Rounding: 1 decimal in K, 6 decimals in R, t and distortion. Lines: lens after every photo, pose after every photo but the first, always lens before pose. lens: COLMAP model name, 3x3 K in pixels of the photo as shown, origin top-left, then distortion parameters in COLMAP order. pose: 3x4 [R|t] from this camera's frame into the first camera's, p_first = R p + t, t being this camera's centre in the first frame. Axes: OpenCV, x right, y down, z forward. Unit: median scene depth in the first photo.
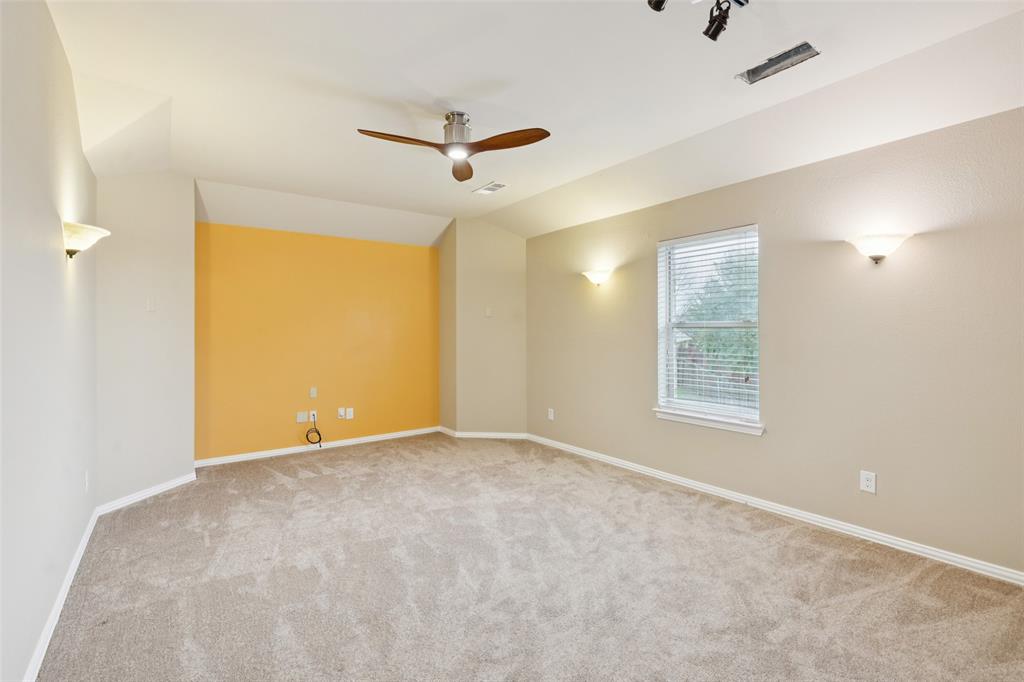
lens RADIAL K [[462.6, 0, 506.1], [0, 462.6, 333.9], [0, 0, 1]] dist [0.007226, -0.000148]
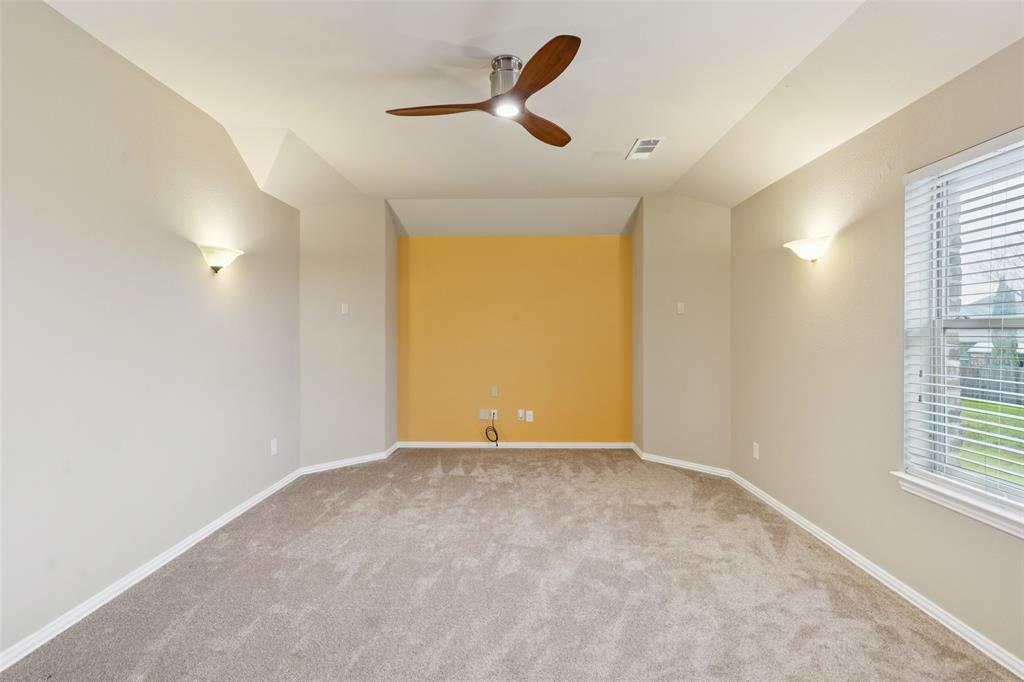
lens RADIAL K [[462.6, 0, 513.3], [0, 462.6, 334.5], [0, 0, 1]] dist [0.007226, -0.000148]
pose [[0.805111, 0.010545, -0.593030, 0.287543], [-0.010630, 0.999938, 0.003349, -0.002891], [0.593028, 0.003608, 0.805173, 0.274531]]
